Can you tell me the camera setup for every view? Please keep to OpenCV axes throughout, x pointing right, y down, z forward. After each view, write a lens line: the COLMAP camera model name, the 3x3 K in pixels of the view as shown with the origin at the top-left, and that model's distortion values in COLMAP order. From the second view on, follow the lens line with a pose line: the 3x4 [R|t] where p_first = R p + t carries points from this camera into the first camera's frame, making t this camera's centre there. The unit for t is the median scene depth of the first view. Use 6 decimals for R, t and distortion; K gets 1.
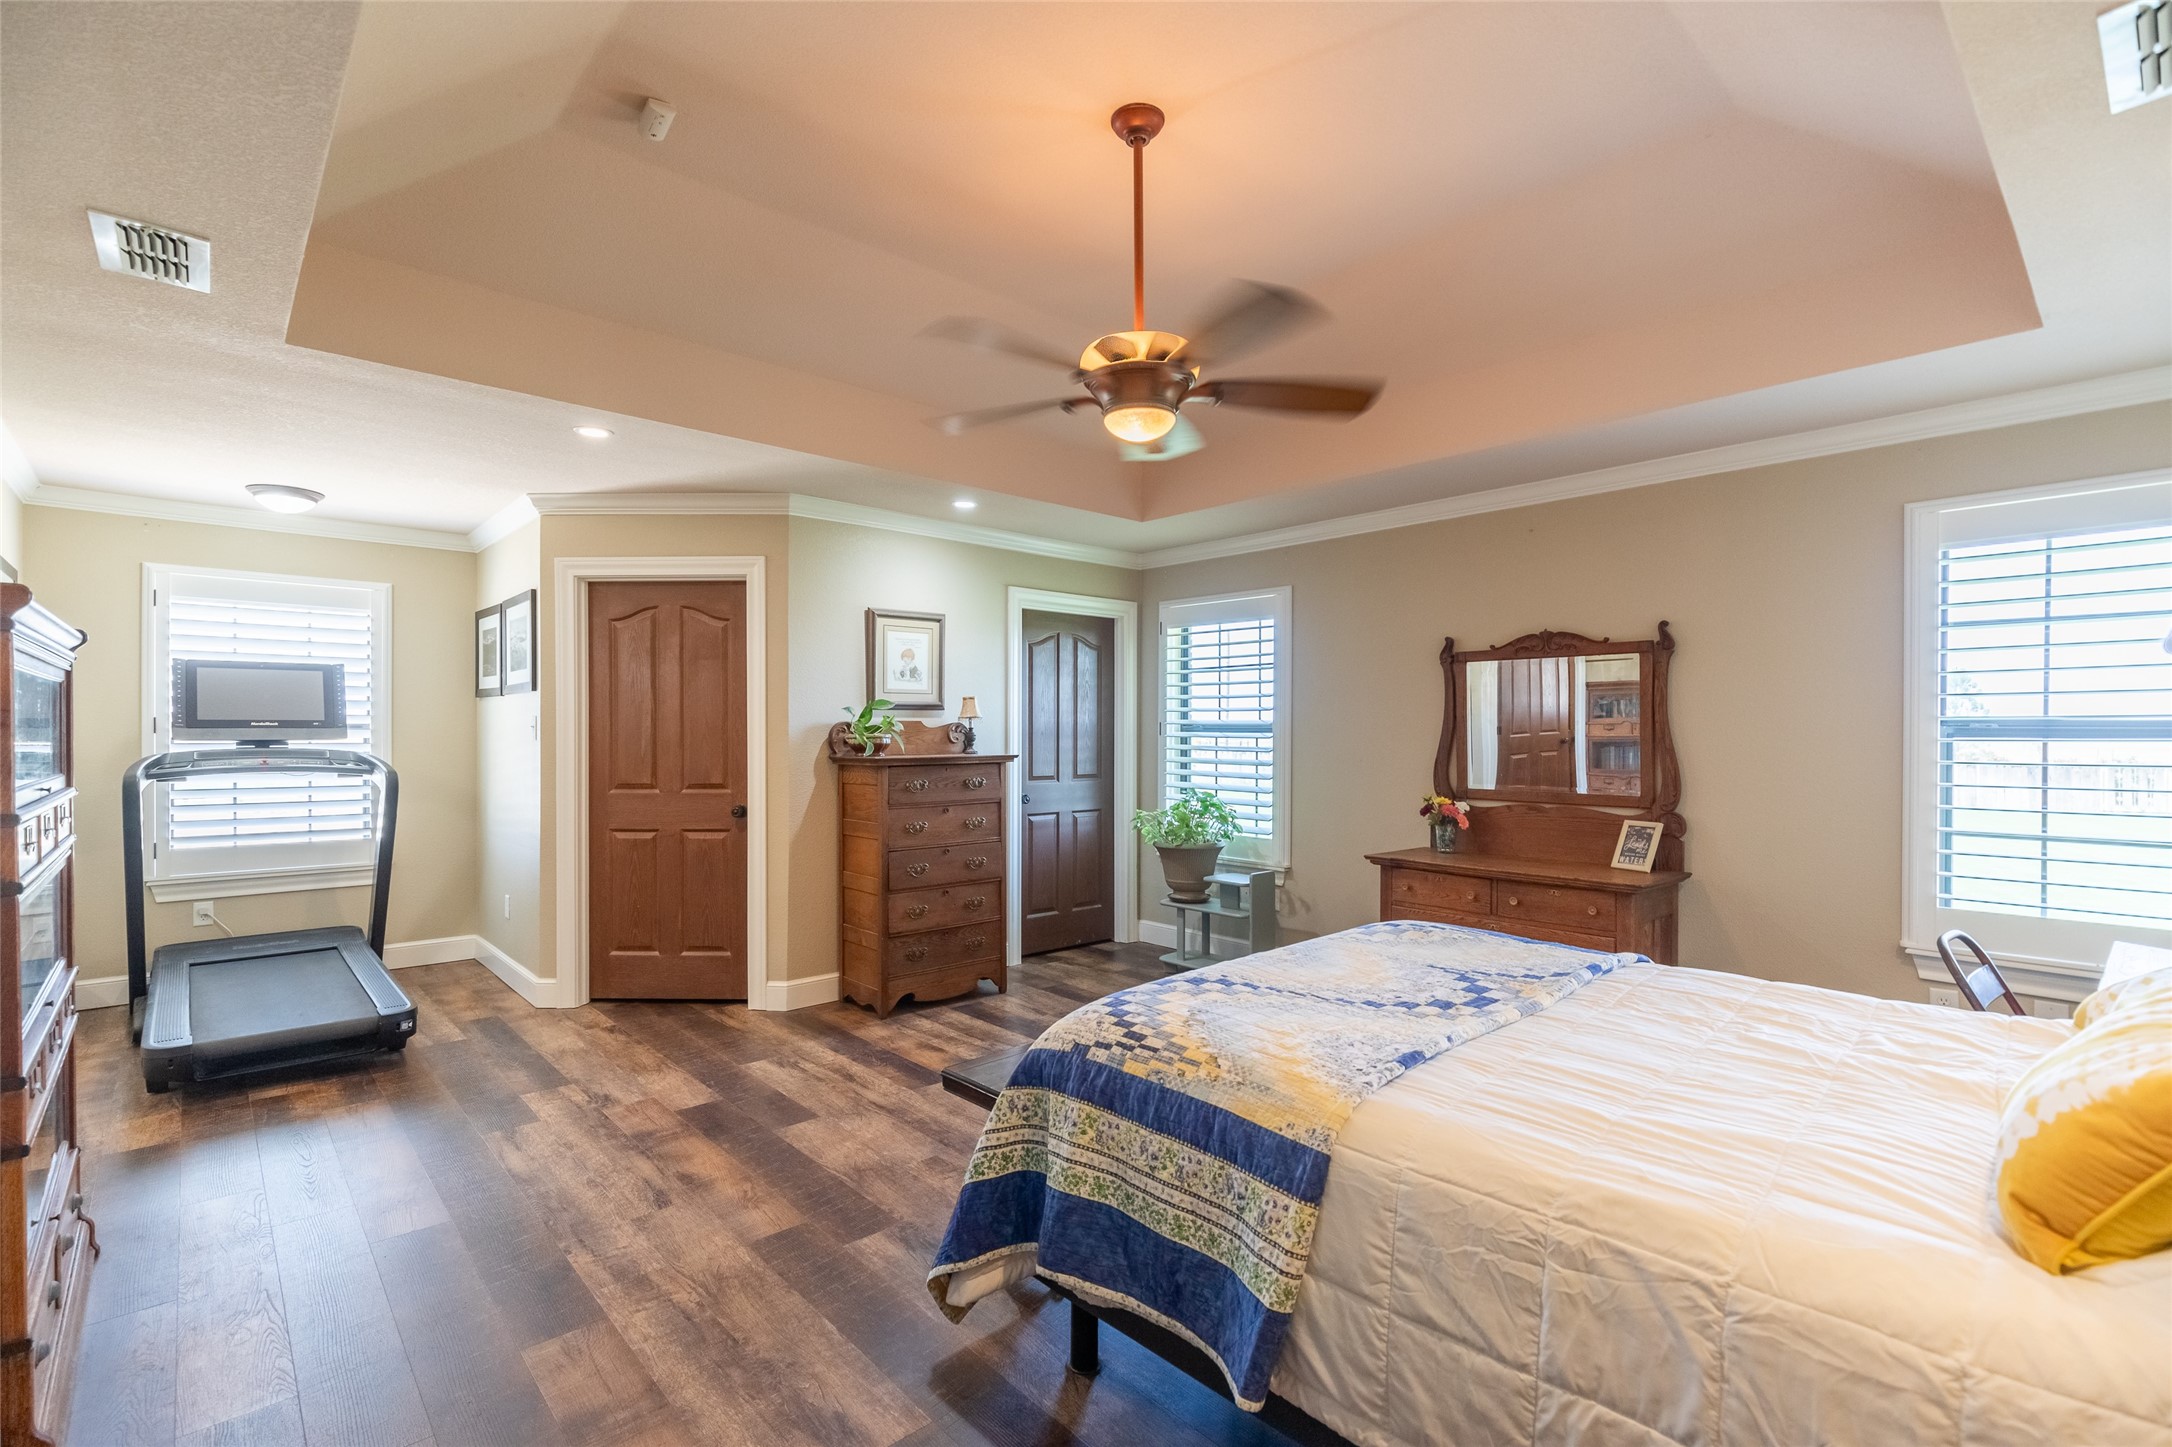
lens RADIAL K [[987.1, 0, 1083.2], [0, 987.1, 727.8], [0, 0, 1]] dist [0.003679, 0.000938]
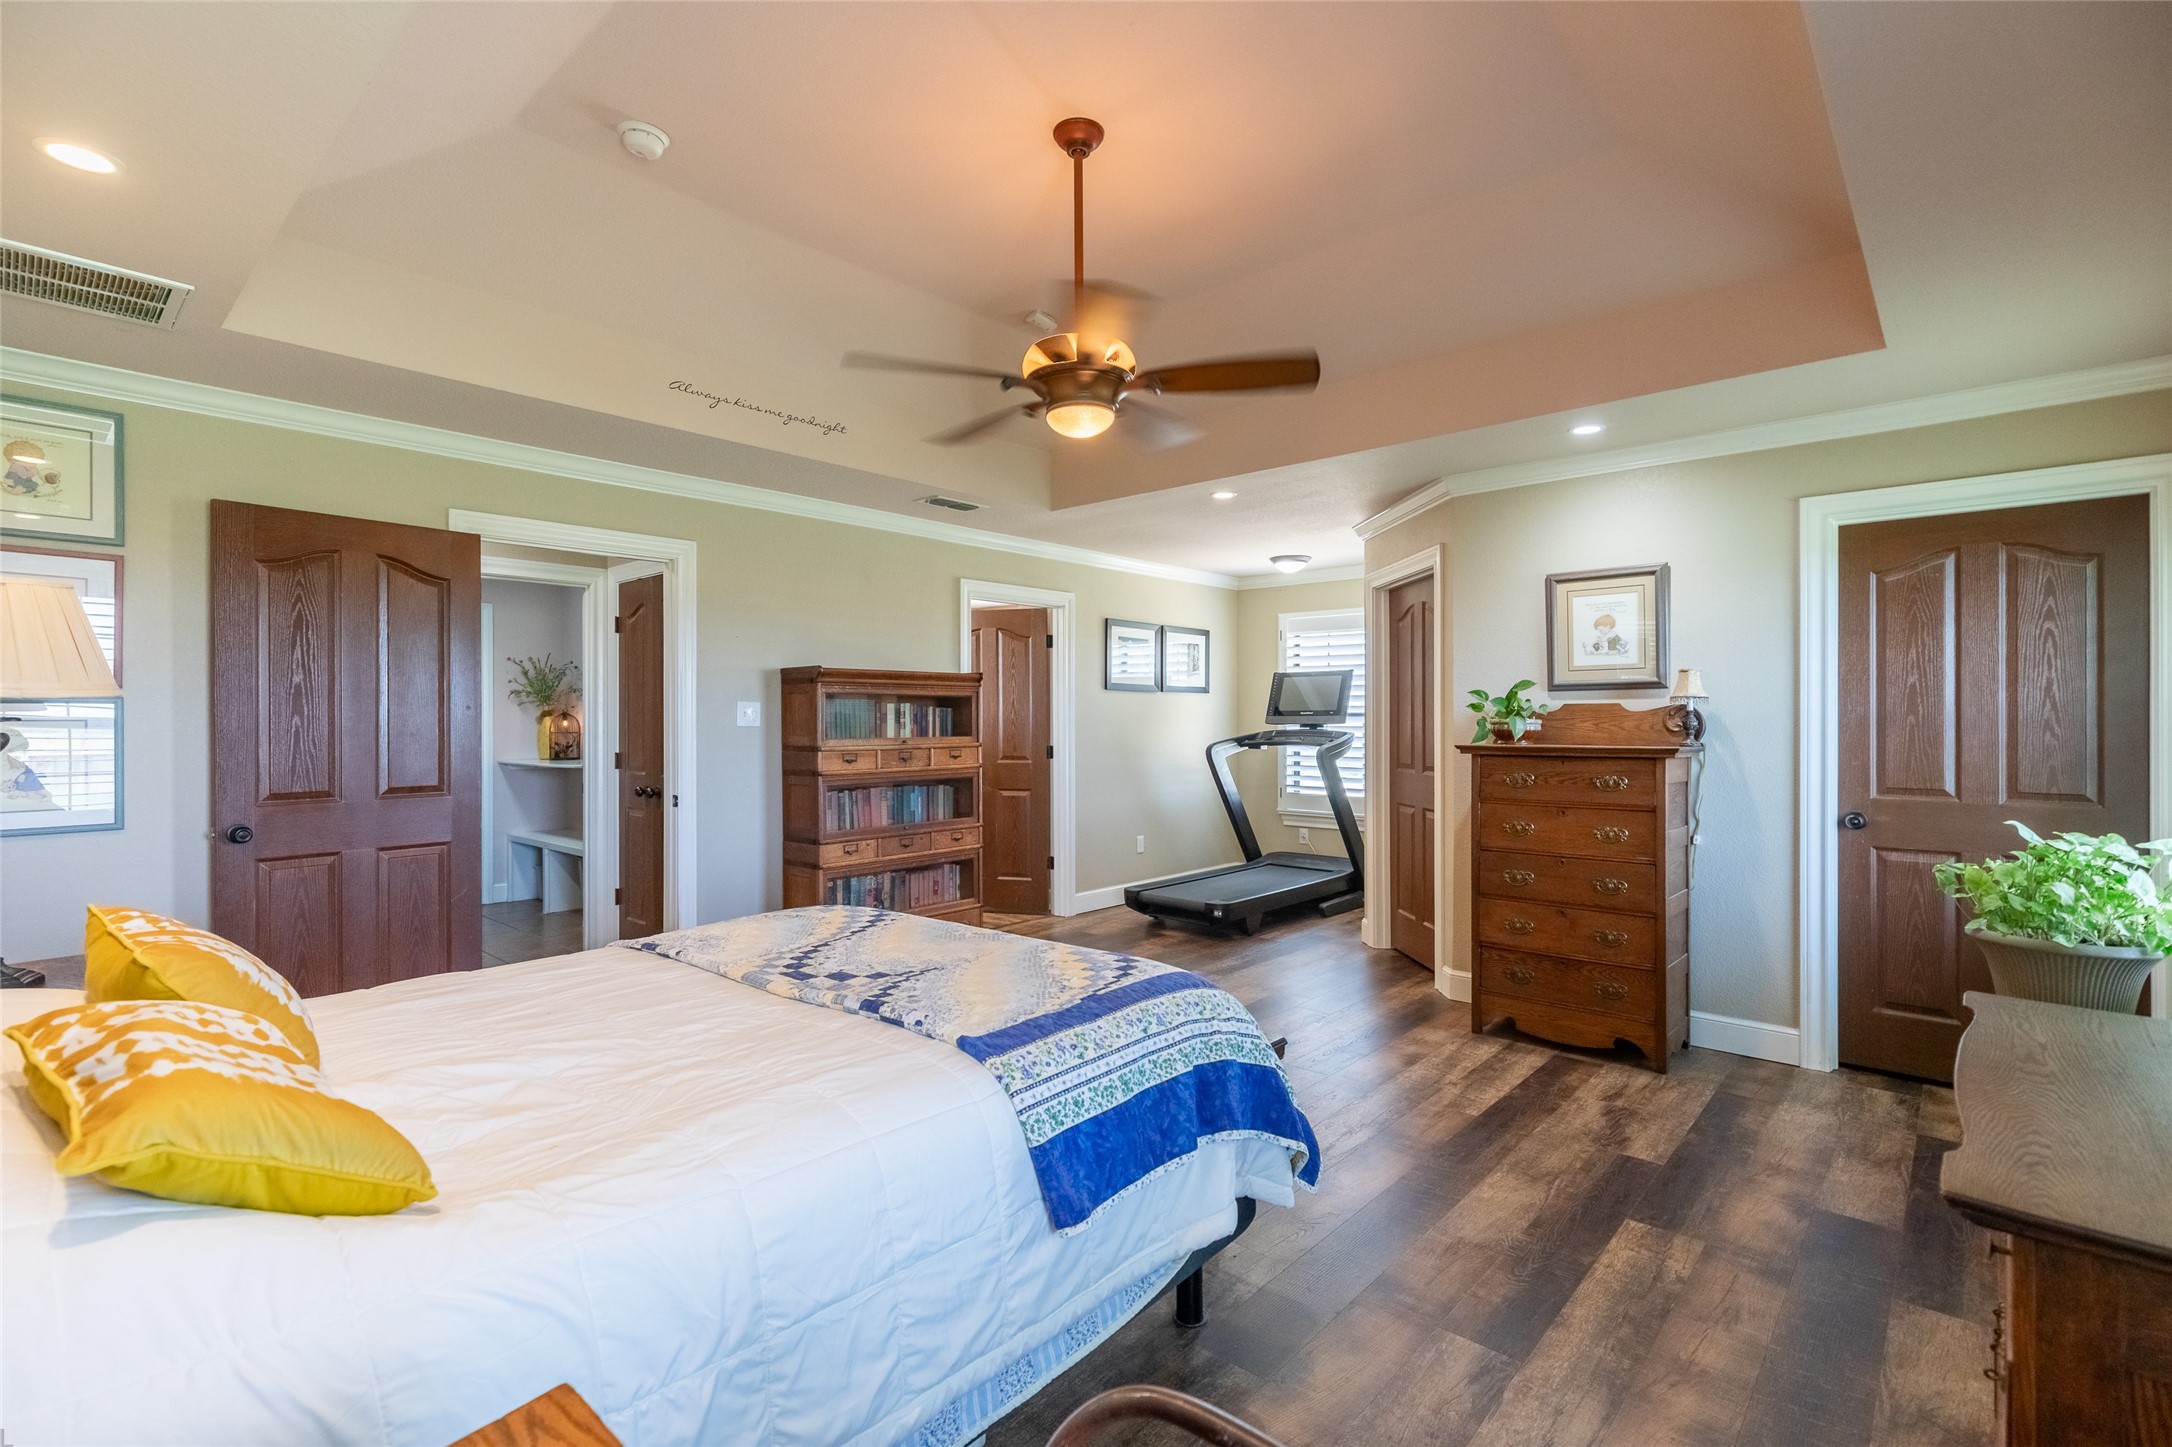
lens RADIAL K [[987.1, 0, 1083.6], [0, 987.1, 719.8], [0, 0, 1]] dist [0.003679, 0.000938]
pose [[0.110688, -0.000850, -0.993855, 0.611605], [-0.001091, 0.999999, -0.000977, 0.007901], [0.993855, 0.001193, 0.110687, 0.501746]]
